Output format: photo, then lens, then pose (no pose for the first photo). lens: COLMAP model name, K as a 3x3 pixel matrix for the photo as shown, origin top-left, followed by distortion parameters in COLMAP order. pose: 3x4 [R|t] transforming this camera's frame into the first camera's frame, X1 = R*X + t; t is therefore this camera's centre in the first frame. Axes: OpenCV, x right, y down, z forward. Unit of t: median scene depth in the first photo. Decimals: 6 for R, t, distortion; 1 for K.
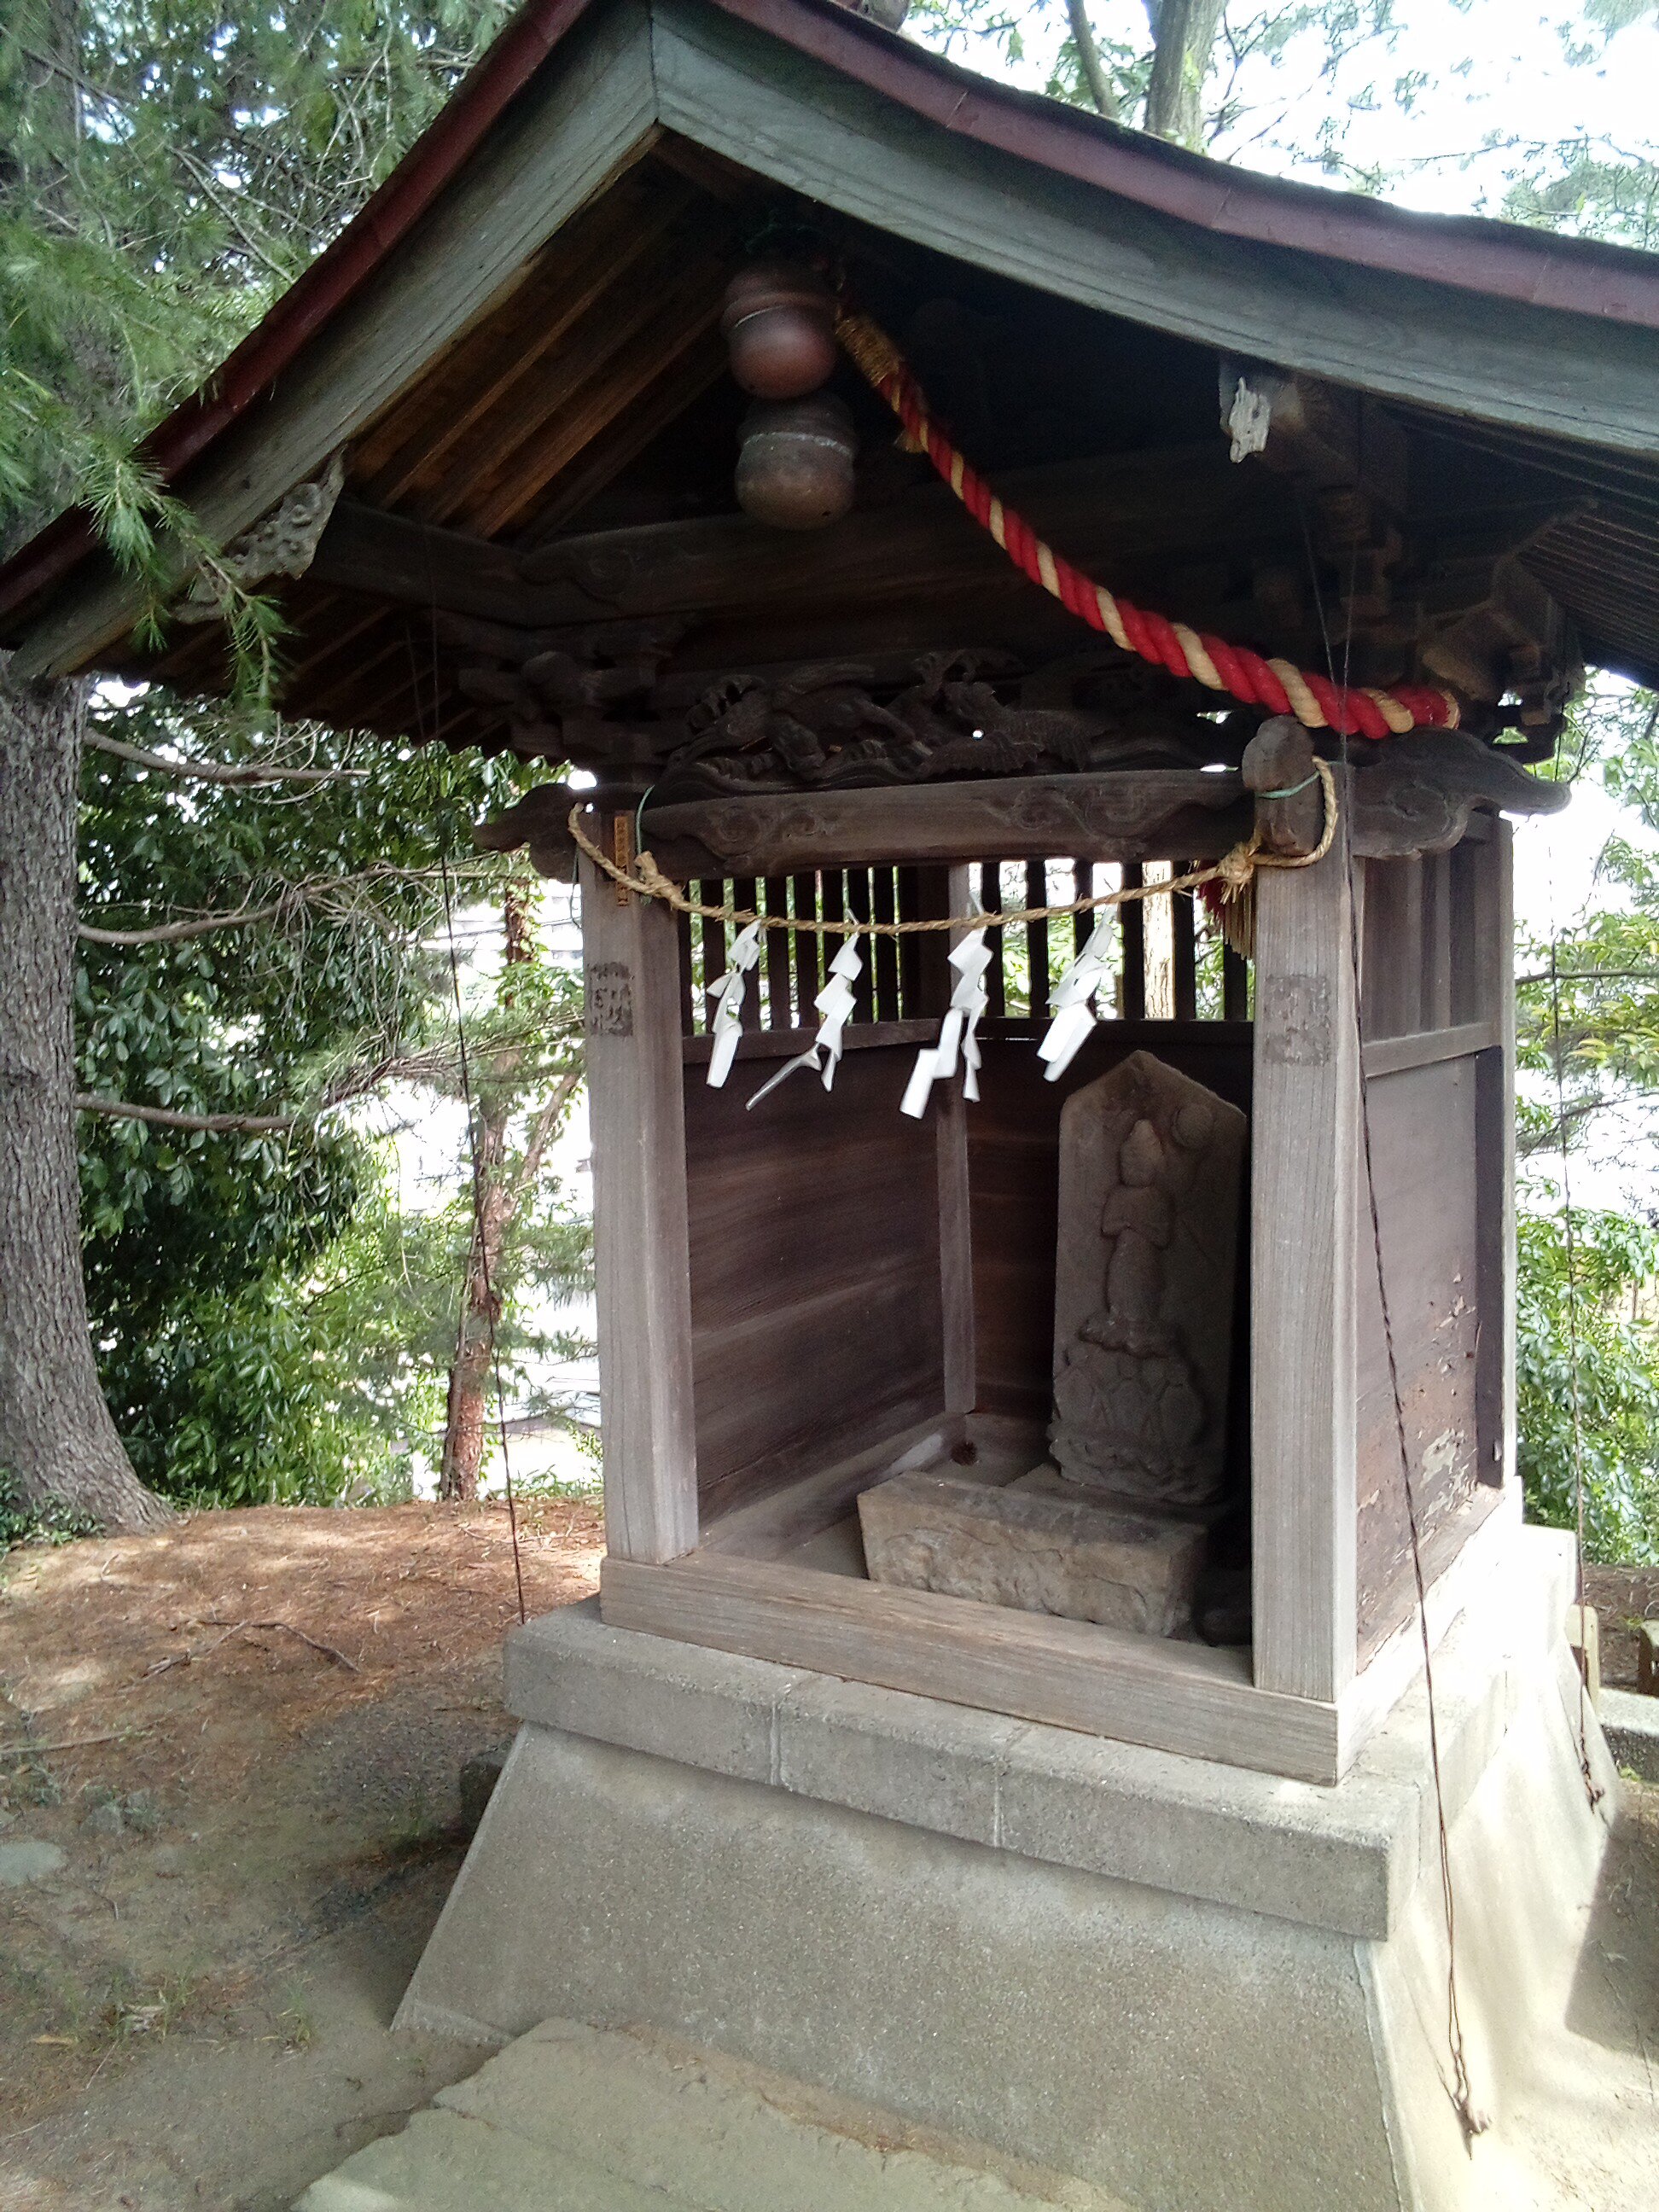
lens RADIAL K [[1799.1, 0, 829.5], [0, 1799.1, 1106.0], [0, 0, 1]] dist [0.100233, -0.175280]
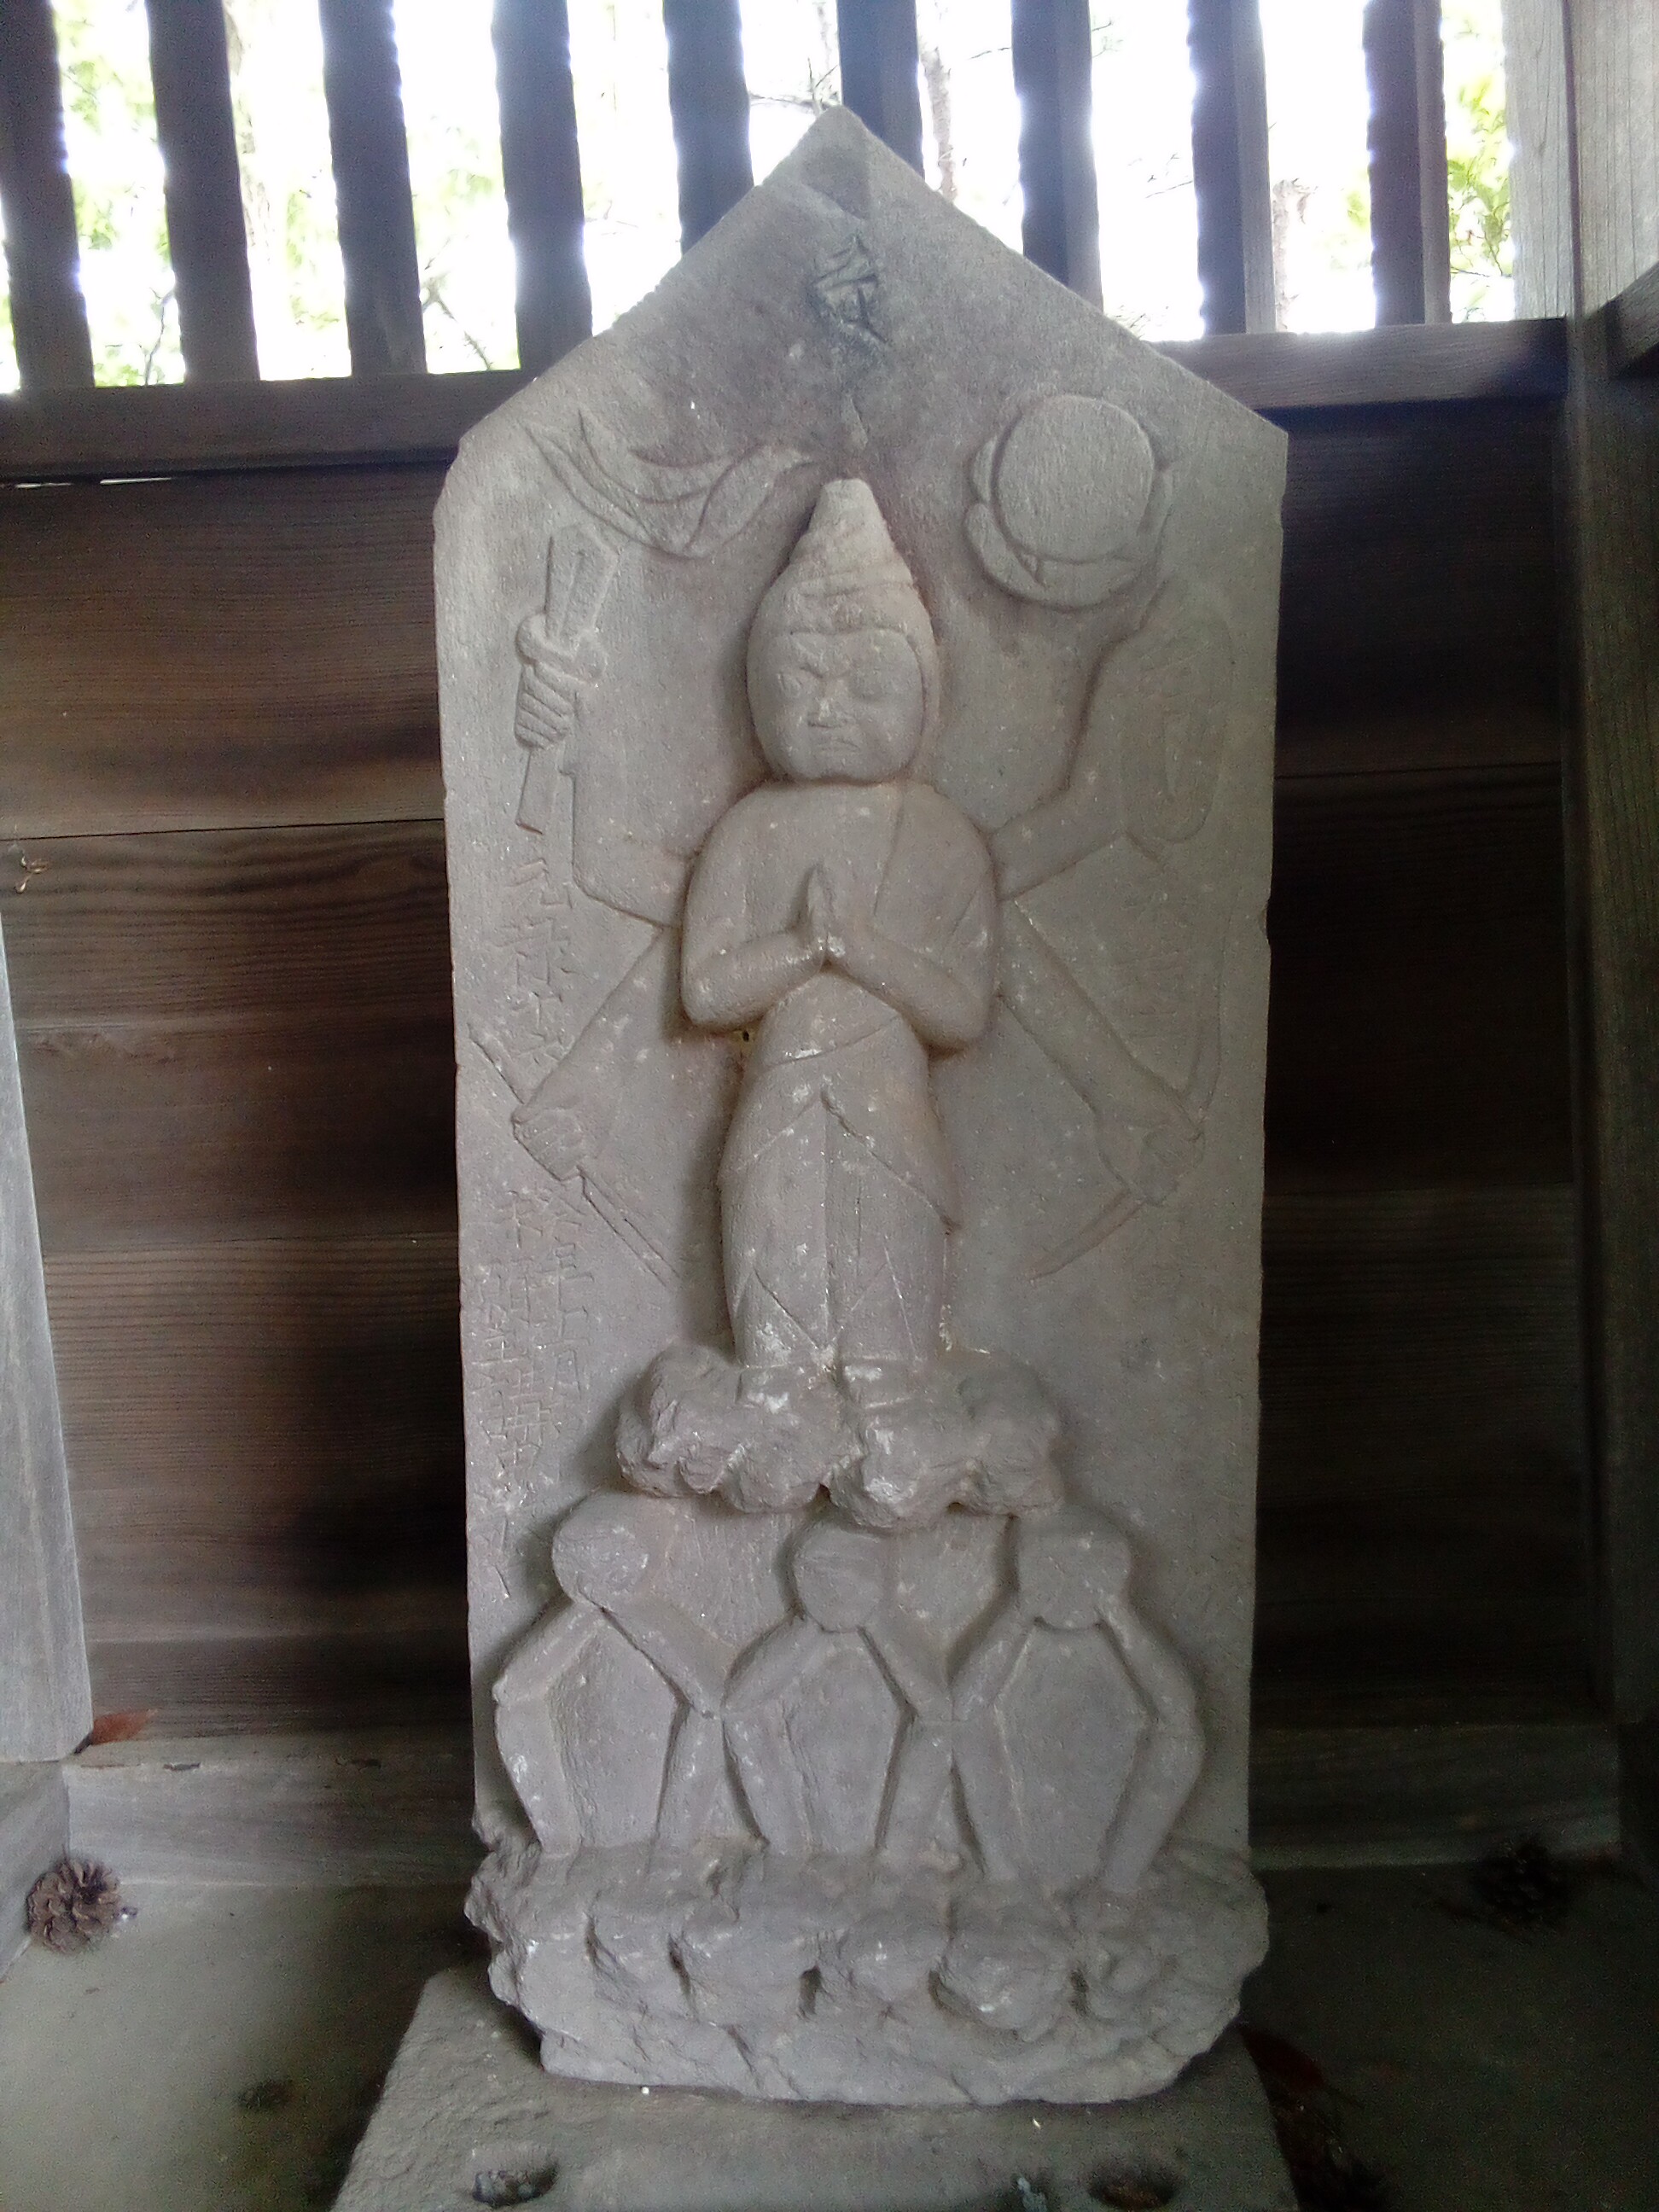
lens RADIAL K [[1799.1, 0, 829.5], [0, 1799.1, 1106.0], [0, 0, 1]] dist [0.100233, -0.175280]
pose [[0.871036, -0.074679, 0.485510, 0.056271], [0.074633, 0.997021, 0.019460, 0.080092], [-0.485517, 0.019285, 0.874015, 0.799695]]
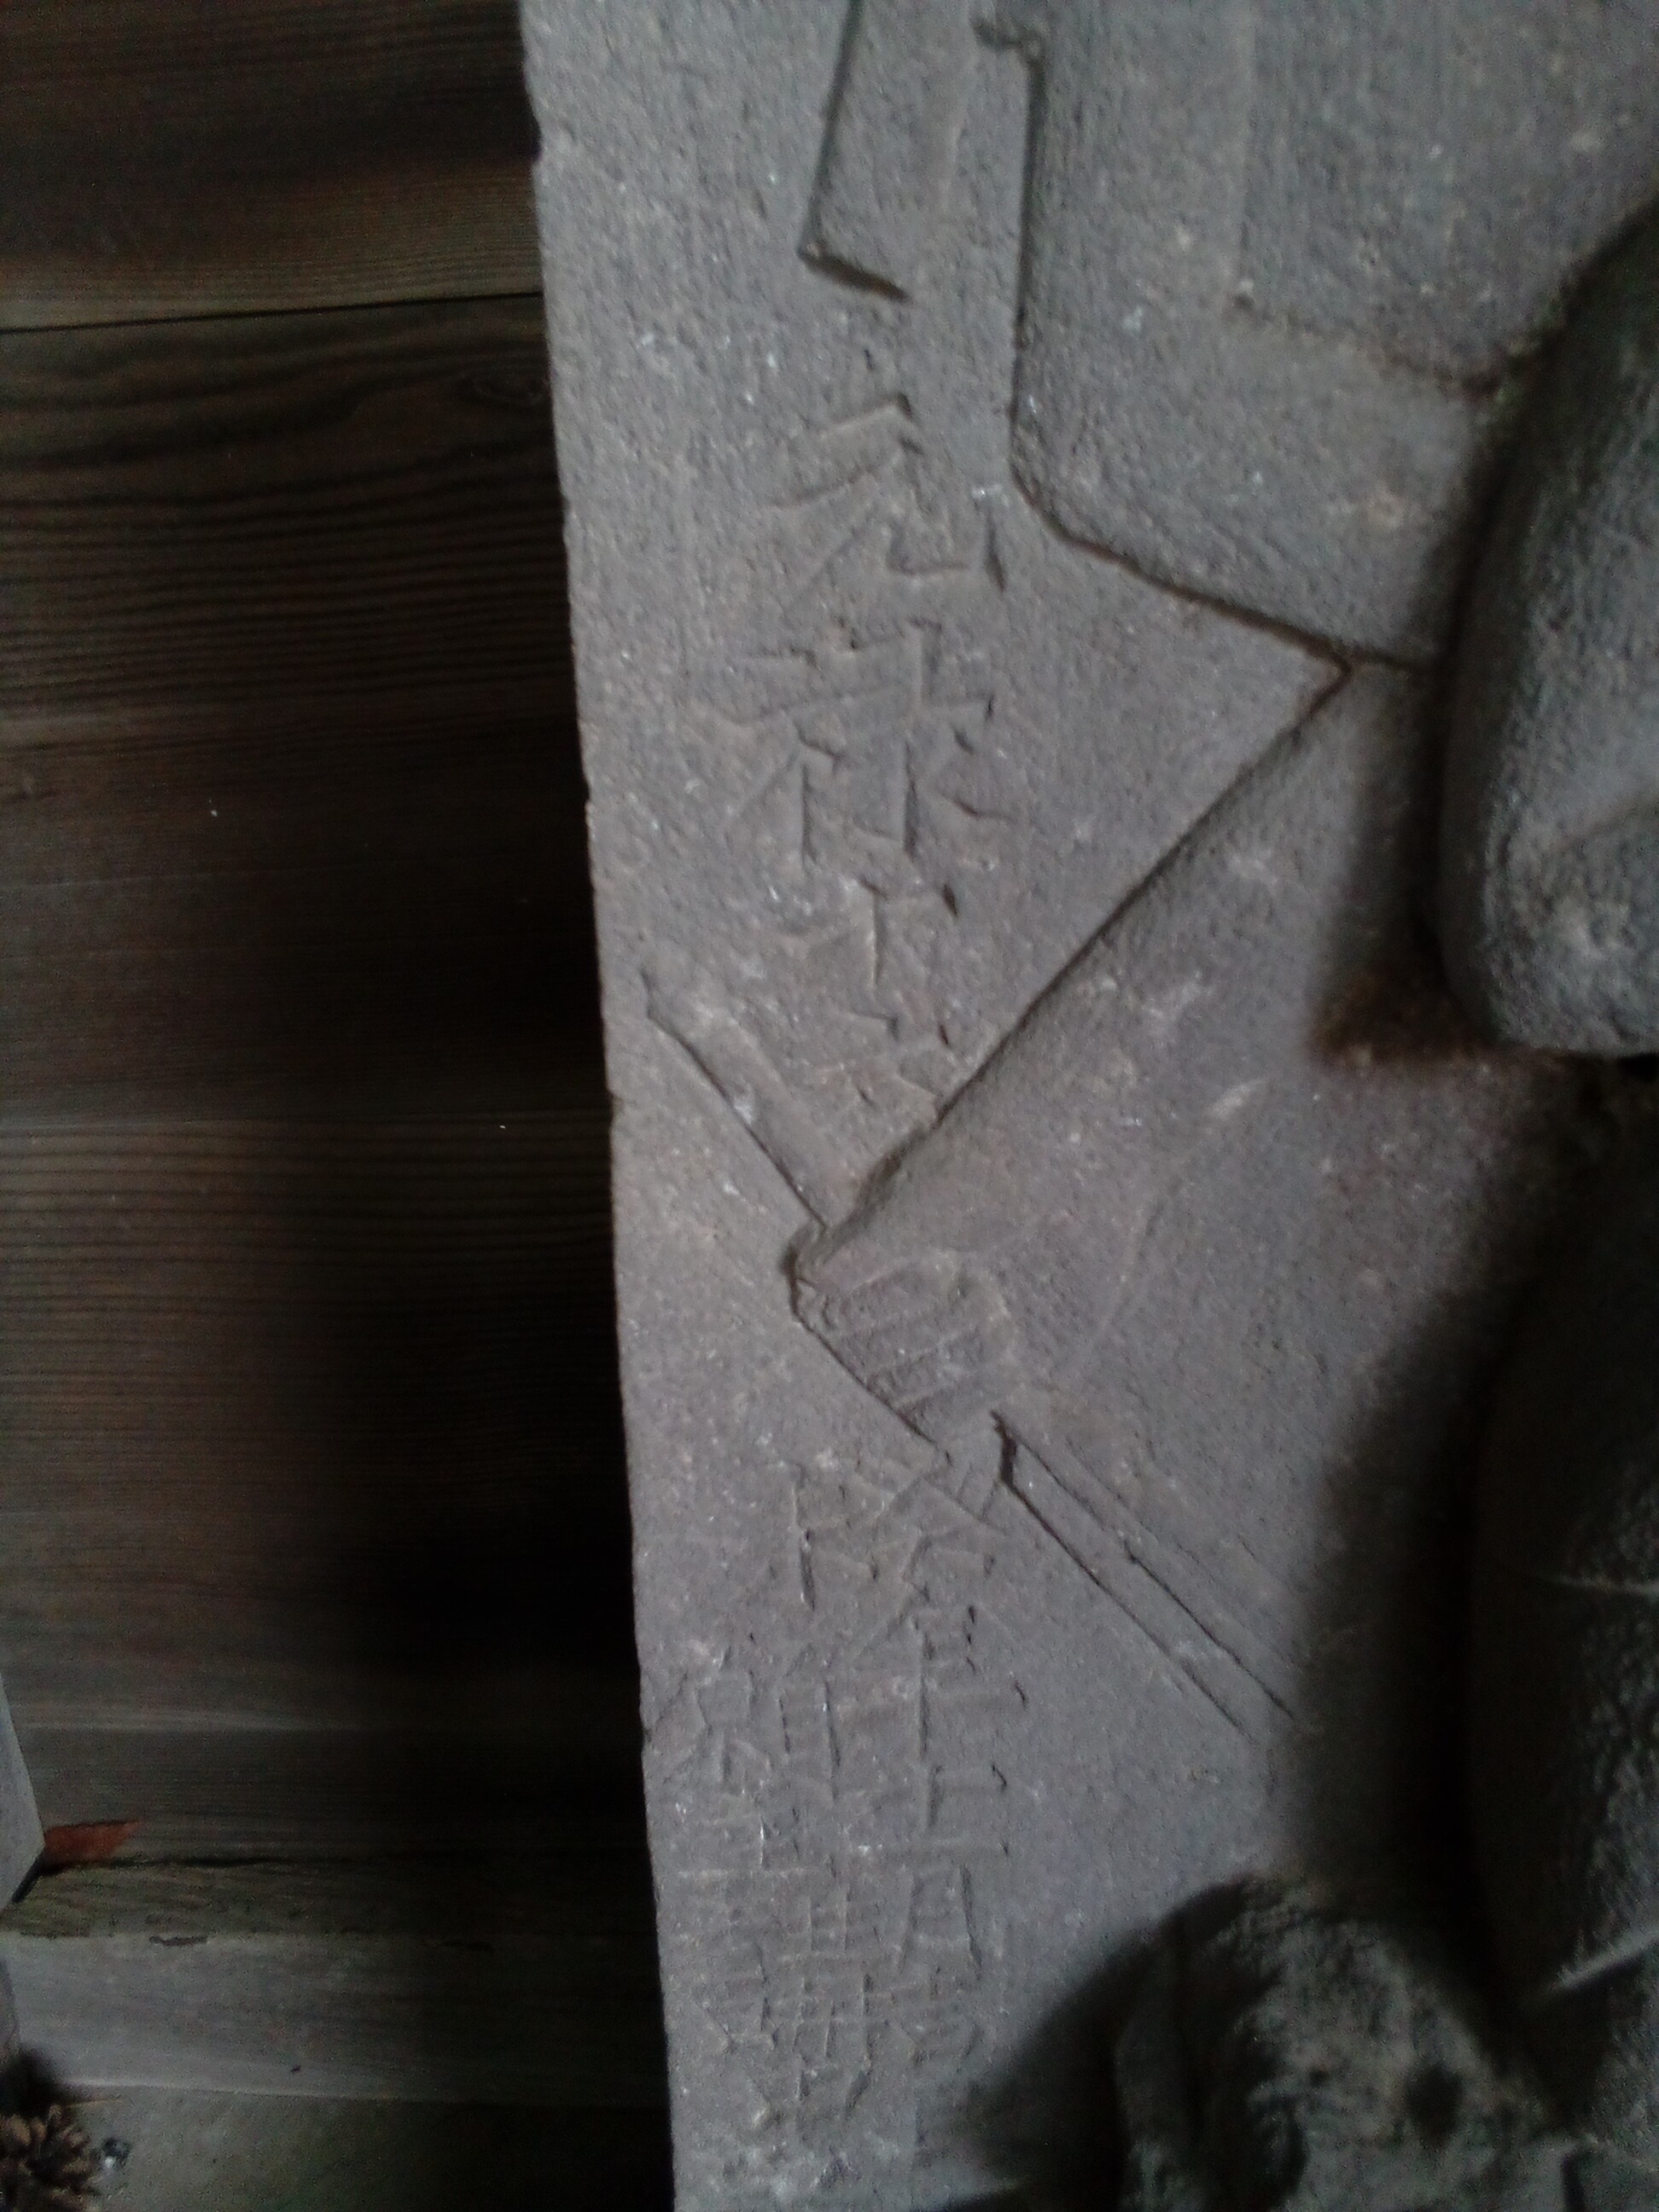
lens RADIAL K [[1799.1, 0, 829.5], [0, 1799.1, 1106.0], [0, 0, 1]] dist [0.100233, -0.175280]
pose [[0.891636, -0.187716, 0.412005, 0.107240], [0.081840, 0.961832, 0.261114, 0.056711], [-0.445295, -0.199101, 0.872967, 0.963932]]
